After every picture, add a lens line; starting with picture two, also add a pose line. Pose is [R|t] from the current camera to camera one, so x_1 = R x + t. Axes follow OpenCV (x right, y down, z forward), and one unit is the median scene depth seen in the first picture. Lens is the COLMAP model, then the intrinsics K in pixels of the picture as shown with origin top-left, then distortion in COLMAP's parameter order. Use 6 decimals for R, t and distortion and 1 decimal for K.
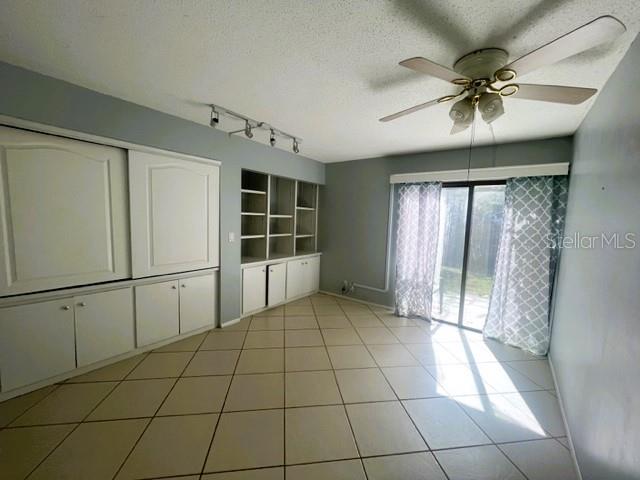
lens RADIAL K [[256.7, 0, 322.9], [0, 256.7, 239.8], [0, 0, 1]] dist [-0.010306, 0.000217]
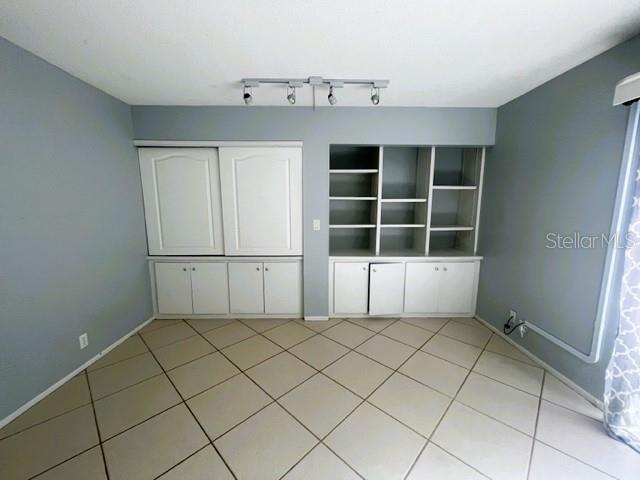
lens RADIAL K [[256.7, 0, 320.3], [0, 256.7, 239.8], [0, 0, 1]] dist [-0.010306, 0.000217]
pose [[0.613389, 0.090026, -0.784633, 0.324713], [-0.050433, 0.995919, 0.074841, -0.025293], [0.788169, -0.006335, 0.615427, 0.416746]]
